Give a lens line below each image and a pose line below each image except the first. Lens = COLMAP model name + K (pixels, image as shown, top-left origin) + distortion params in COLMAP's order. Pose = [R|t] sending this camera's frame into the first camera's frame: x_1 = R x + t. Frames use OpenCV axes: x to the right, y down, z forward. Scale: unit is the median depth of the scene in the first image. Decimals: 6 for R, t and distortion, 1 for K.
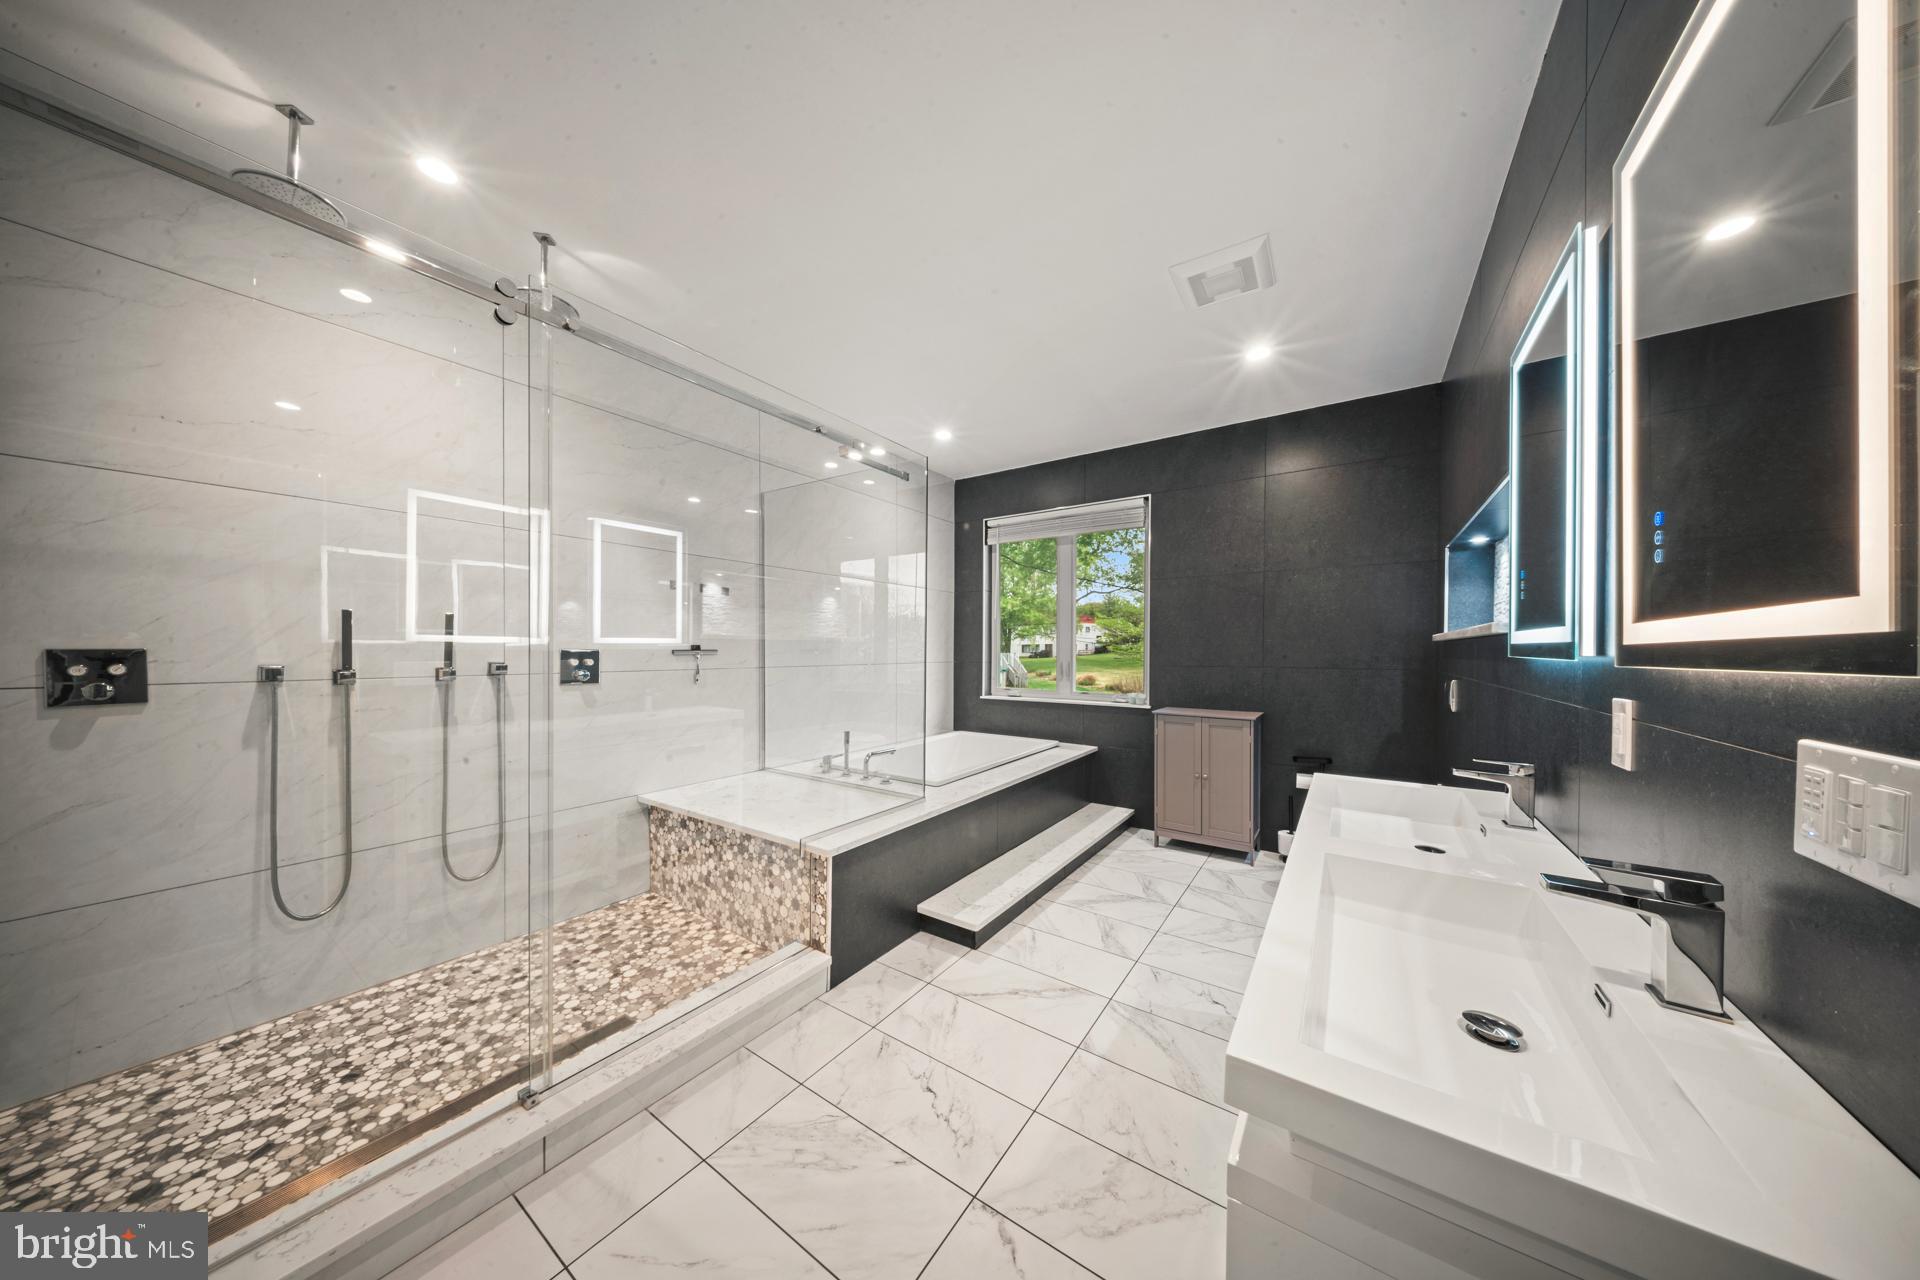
lens RADIAL K [[572.6, 0, 968.6], [0, 572.6, 649.7], [0, 0, 1]] dist [-0.001225, -0.000274]
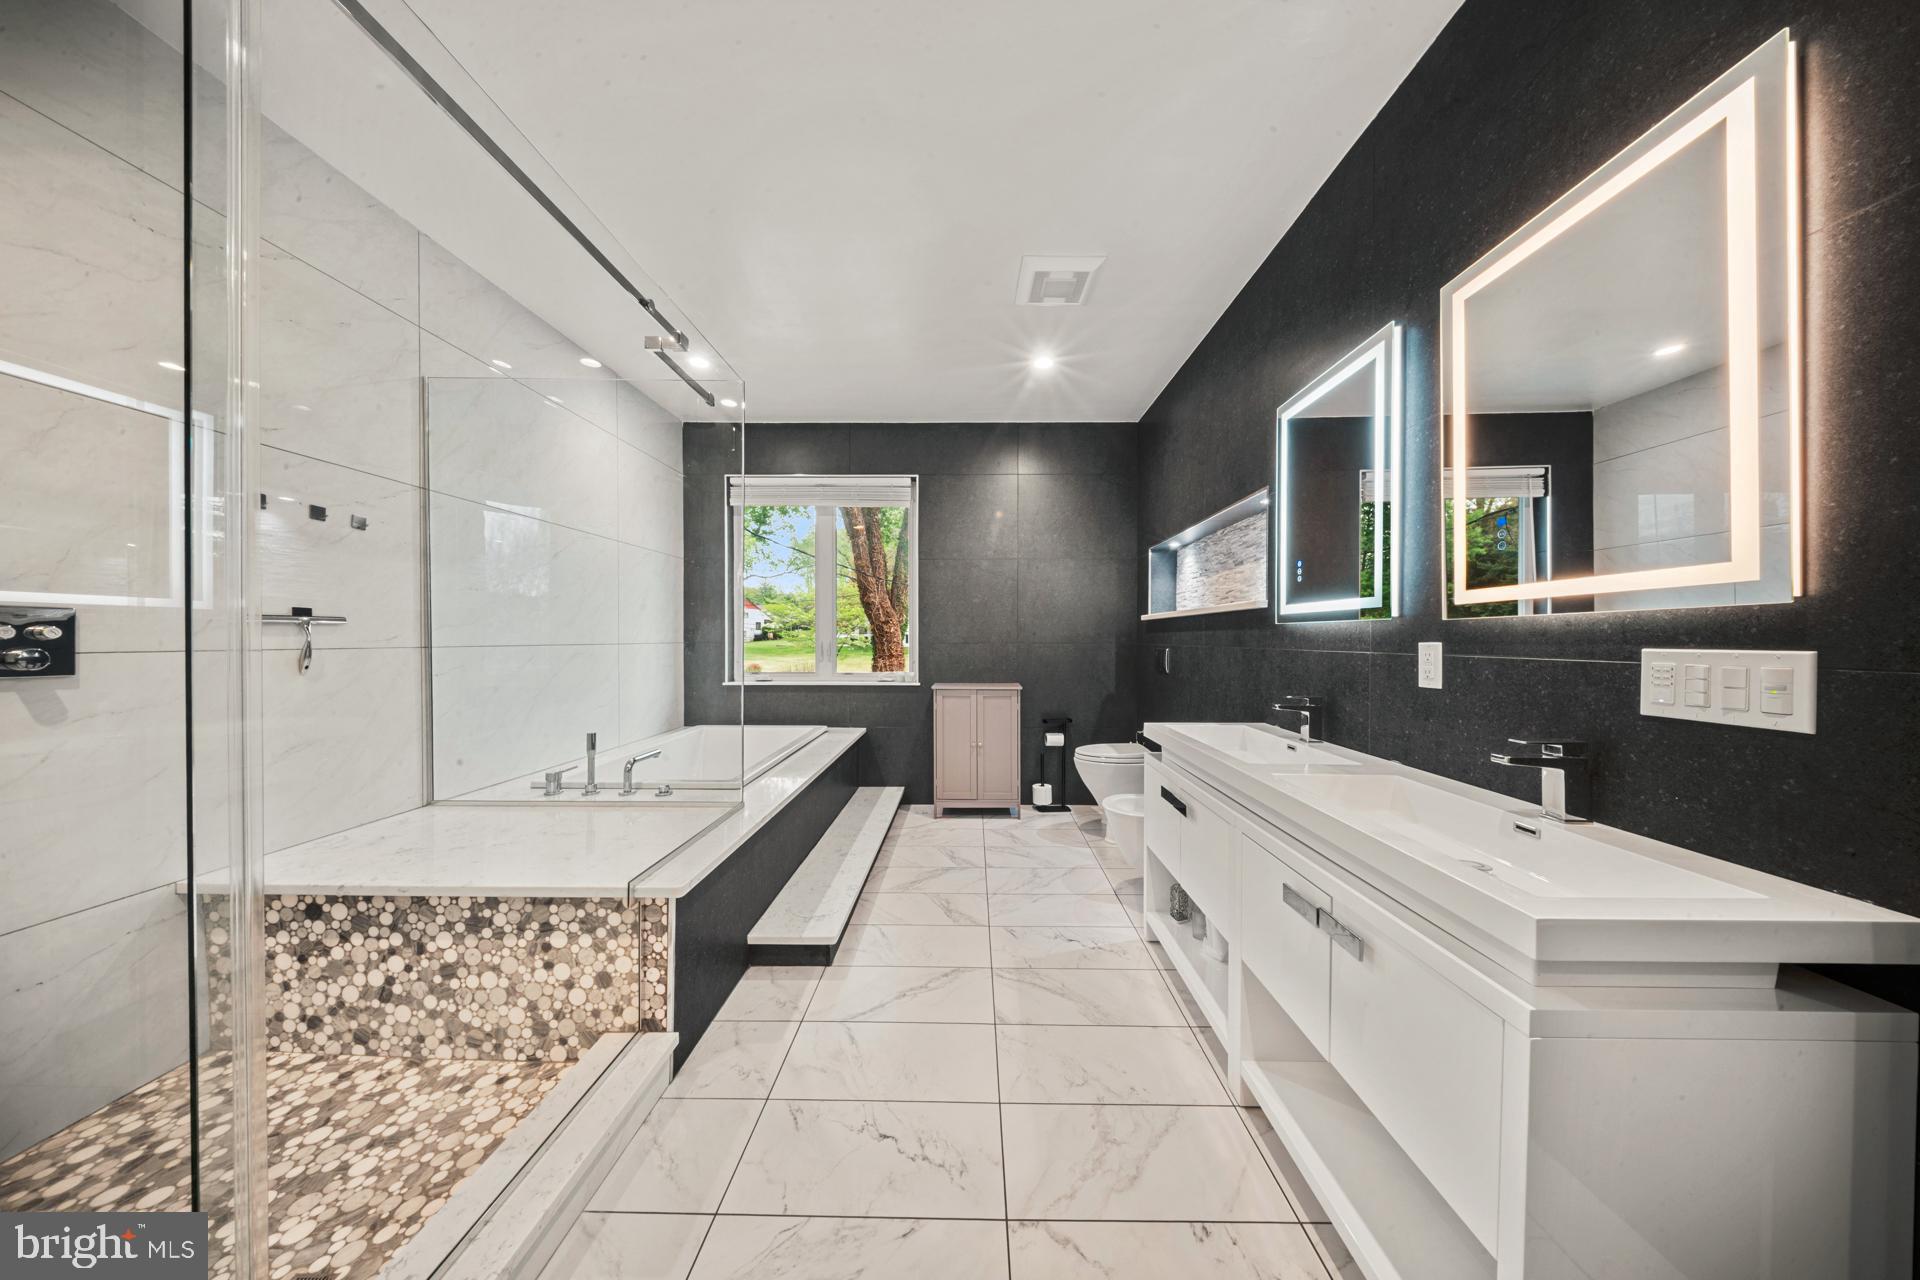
lens RADIAL K [[575.2, 0, 971.7], [0, 575.2, 642.4], [0, 0, 1]] dist [-0.007169, -0.000084]
pose [[0.829635, -0.005000, 0.558283, -0.290963], [0.000318, 0.999964, 0.008482, 0.028320], [-0.558305, -0.006860, 0.829607, 0.165277]]
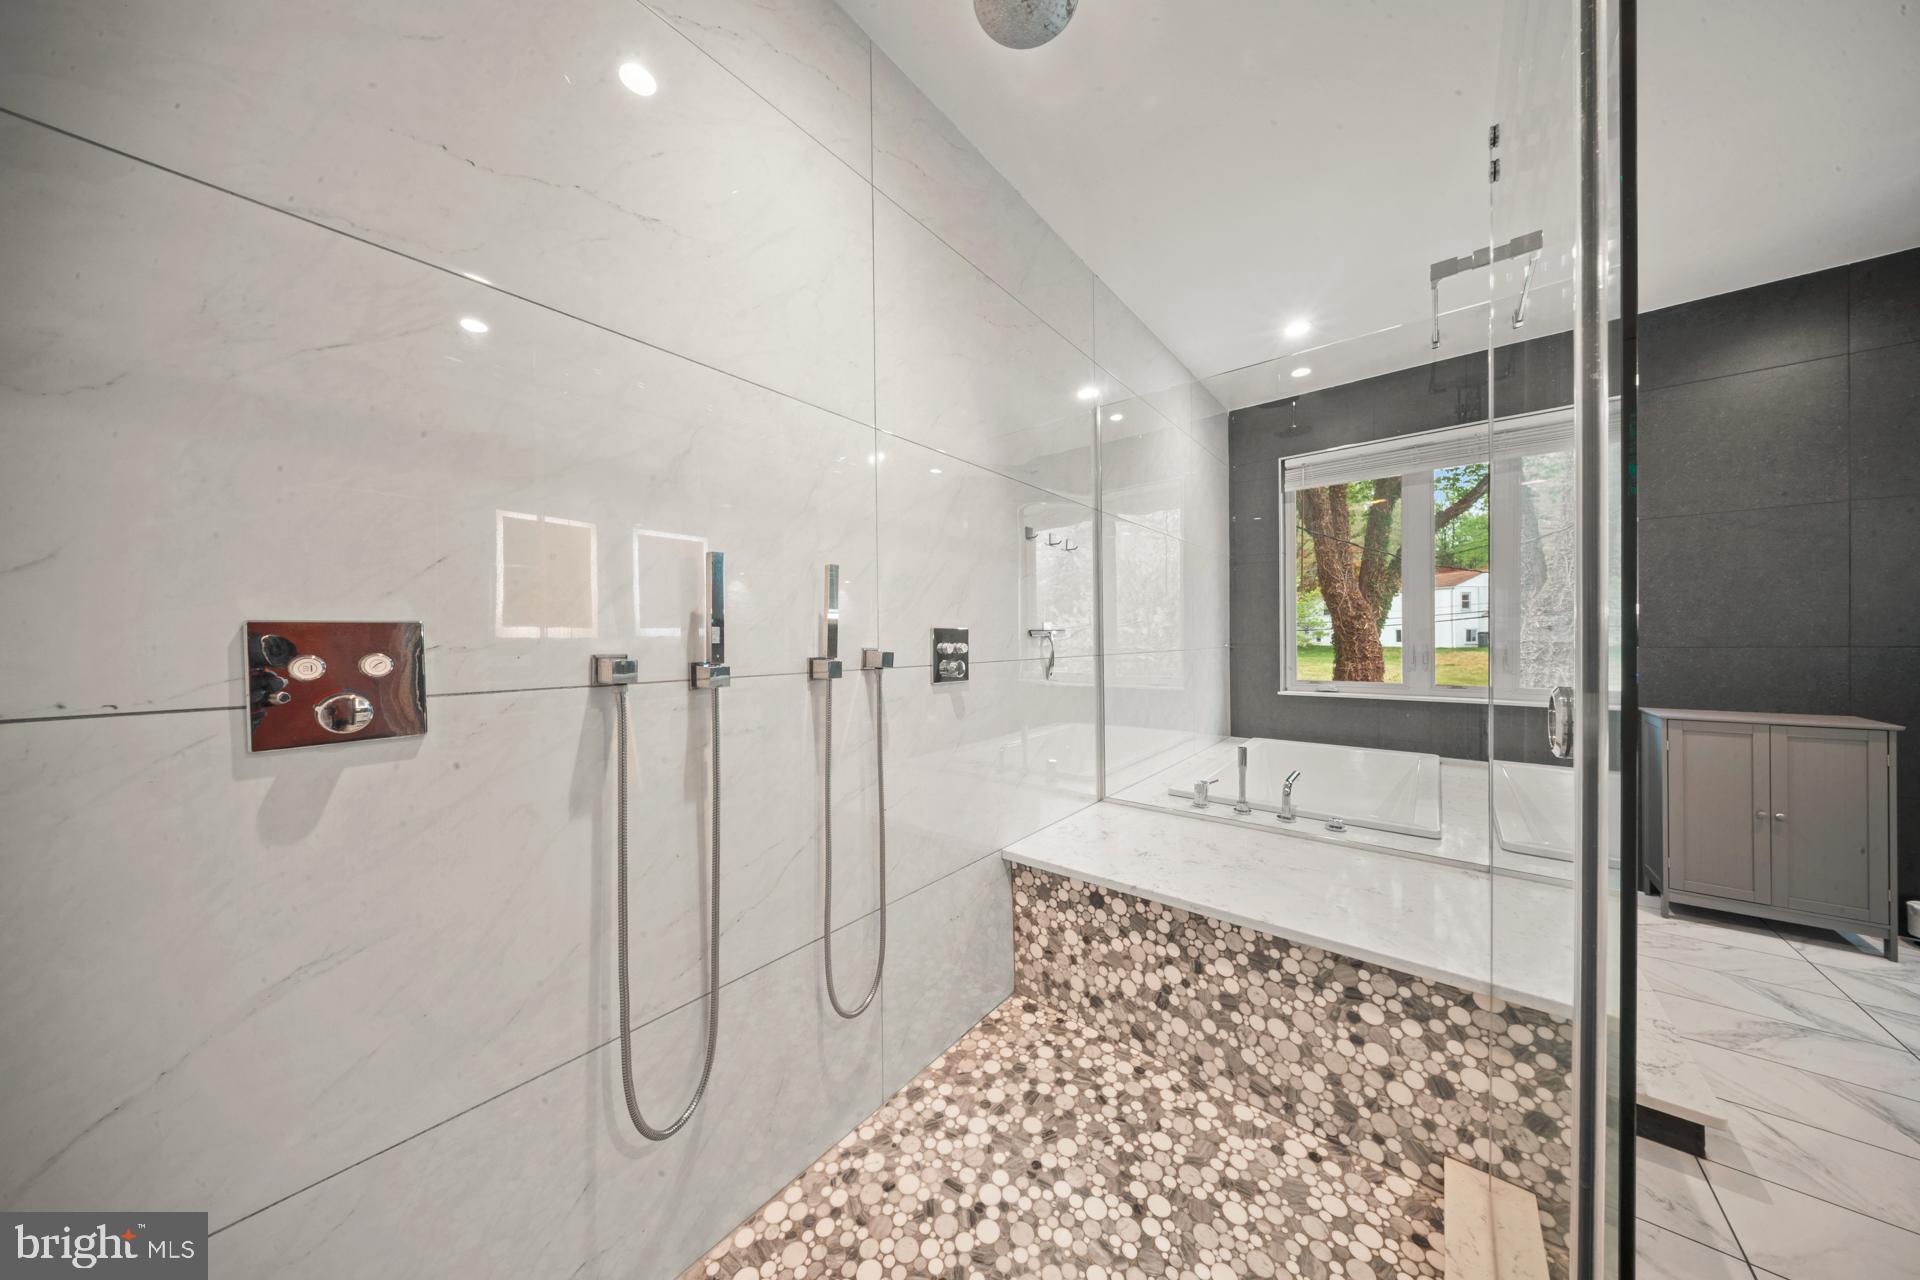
lens RADIAL K [[582.4, 0, 960.0], [0, 582.4, 640.0], [0, 0, 1]] dist [-0.001263, -0.000180]
pose [[0.995837, -0.010403, -0.090557, -0.645613], [0.010756, 0.999936, 0.003420, 0.011850], [0.090515, -0.004380, 0.995885, 0.377343]]
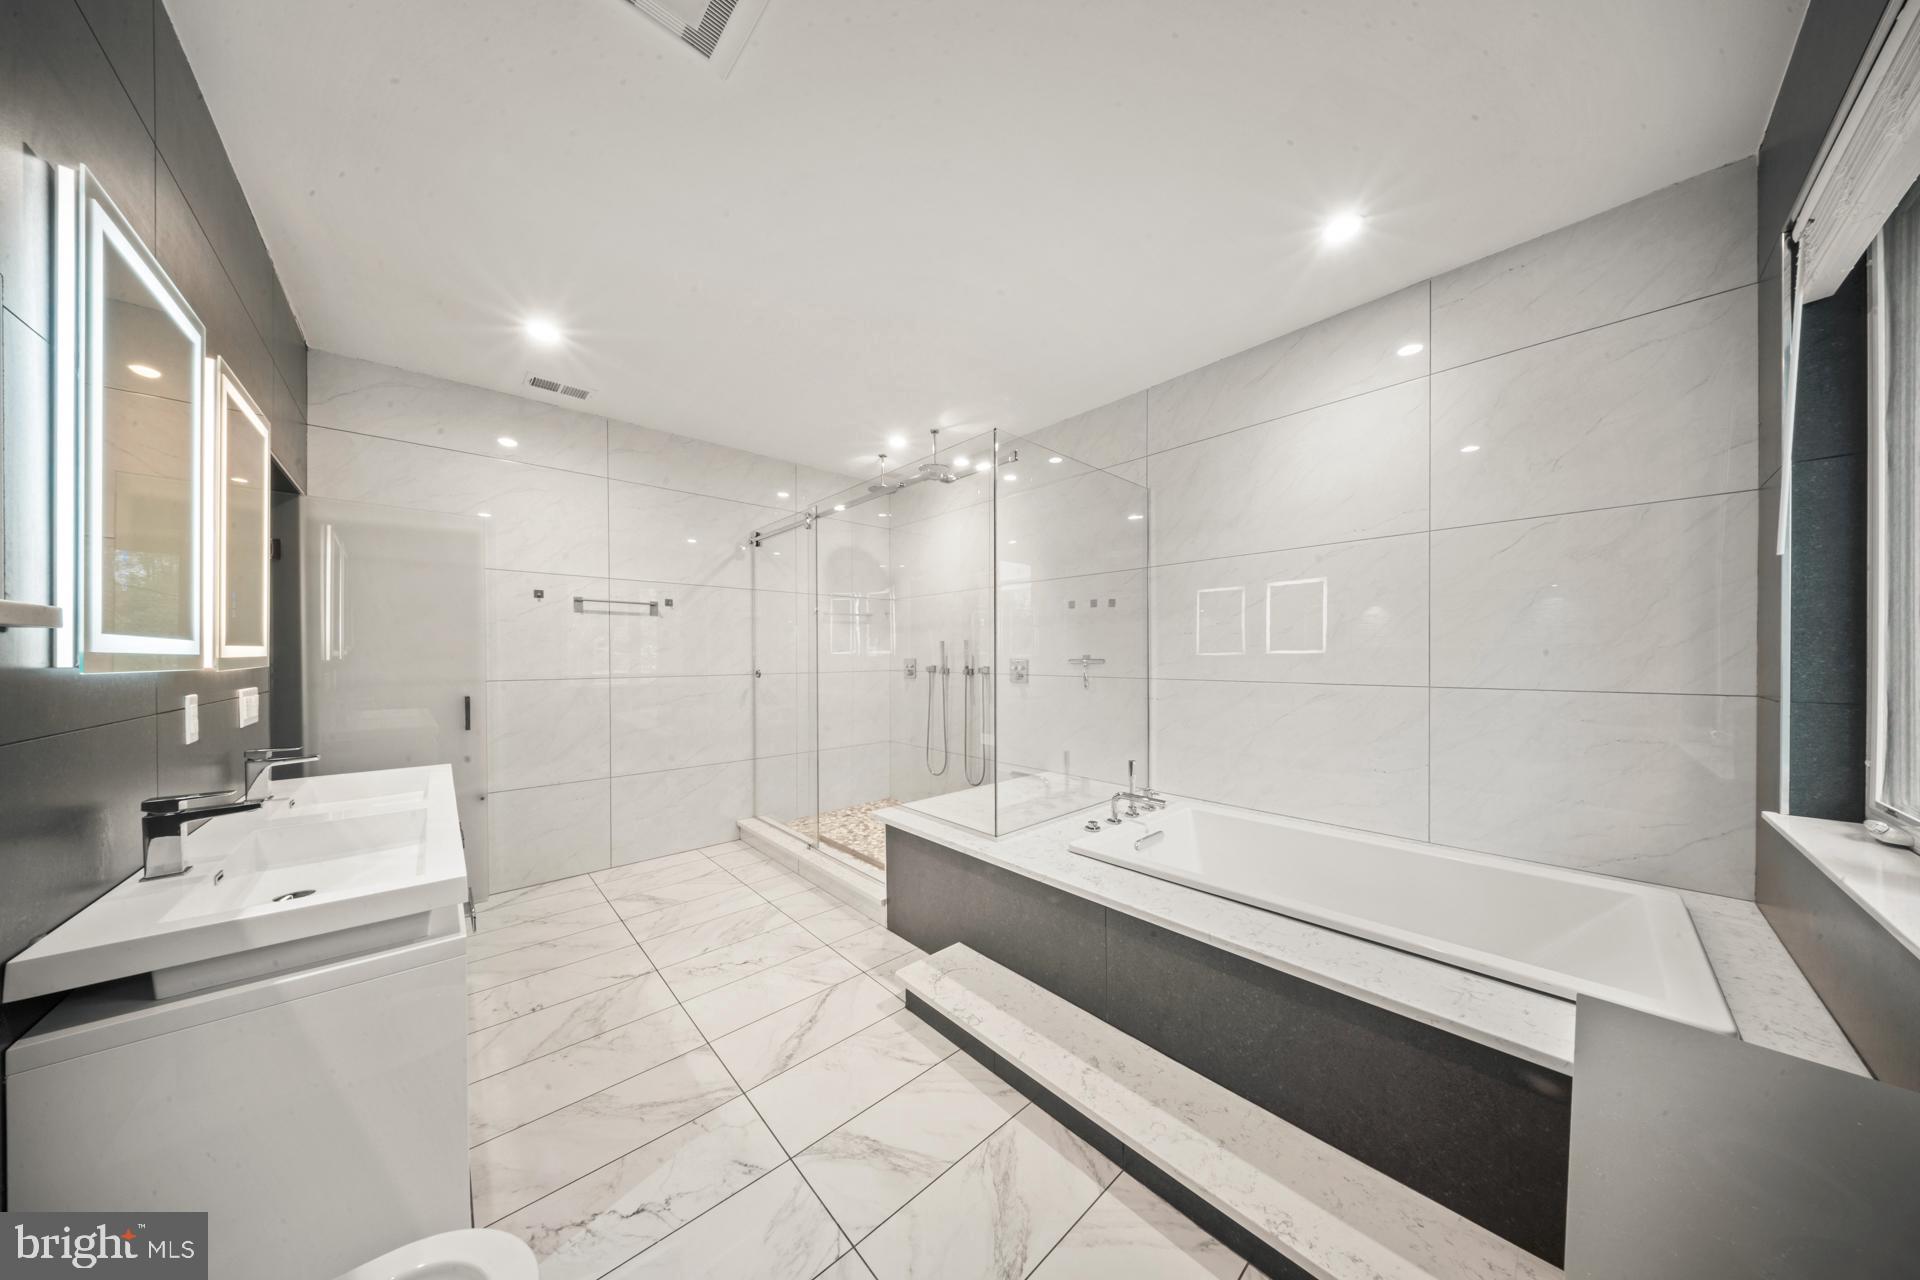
lens RADIAL K [[572.6, 0, 968.6], [0, 572.6, 649.7], [0, 0, 1]] dist [-0.001225, -0.000274]
pose [[-0.227454, -0.011869, -0.973716, 0.837314], [-0.003077, 0.999929, -0.011470, -0.006199], [0.973784, 0.000387, -0.227475, 1.287015]]
